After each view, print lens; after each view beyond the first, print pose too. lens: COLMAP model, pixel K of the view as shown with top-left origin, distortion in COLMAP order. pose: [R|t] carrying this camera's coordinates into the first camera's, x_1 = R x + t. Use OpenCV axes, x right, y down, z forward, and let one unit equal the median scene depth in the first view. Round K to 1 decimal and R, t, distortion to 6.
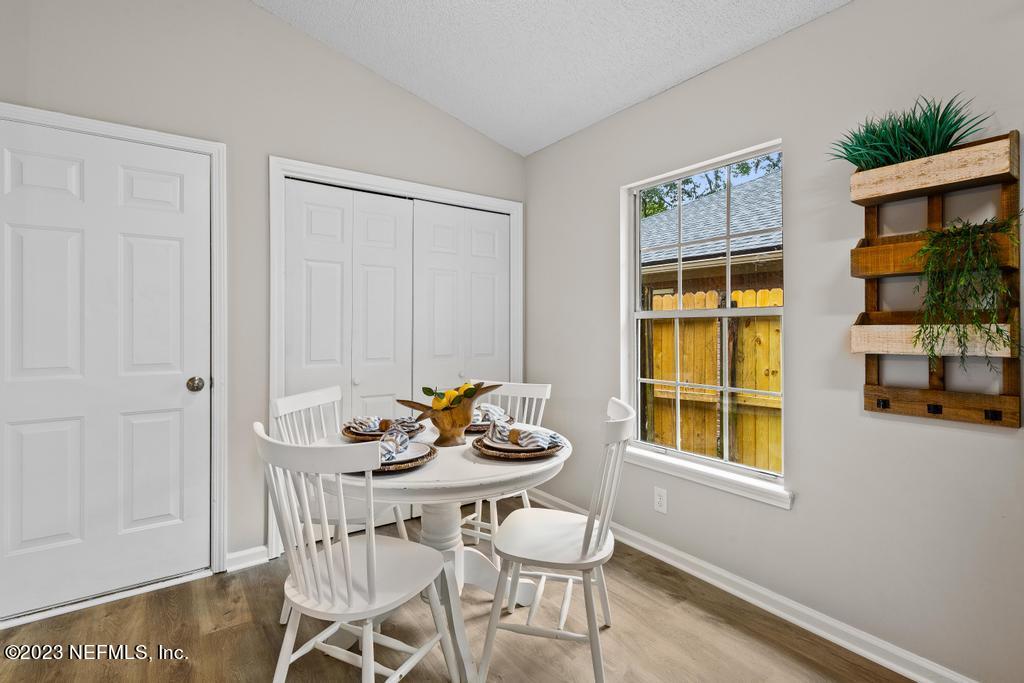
lens RADIAL K [[471.6, 0, 527.6], [0, 471.6, 331.8], [0, 0, 1]] dist [0.005178, -0.000304]
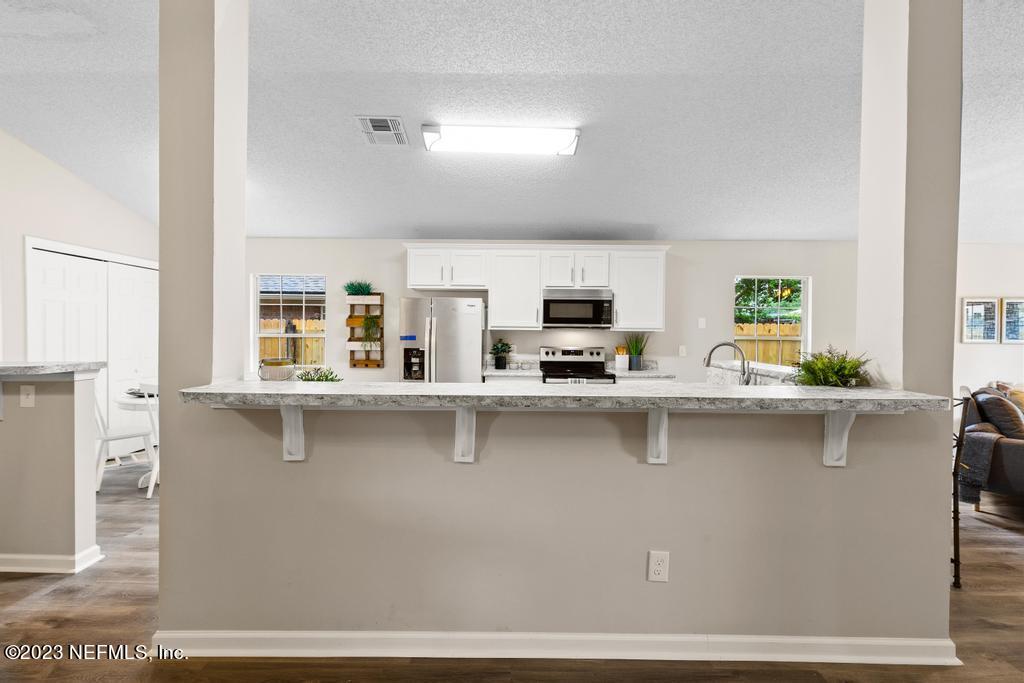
lens RADIAL K [[471.6, 0, 507.4], [0, 471.6, 336.1], [0, 0, 1]] dist [0.005178, -0.000304]
pose [[0.611519, 0.001928, 0.791228, -1.197257], [-0.003250, 0.999995, 0.000076, -0.055667], [-0.791223, -0.002618, 0.611522, -1.849185]]
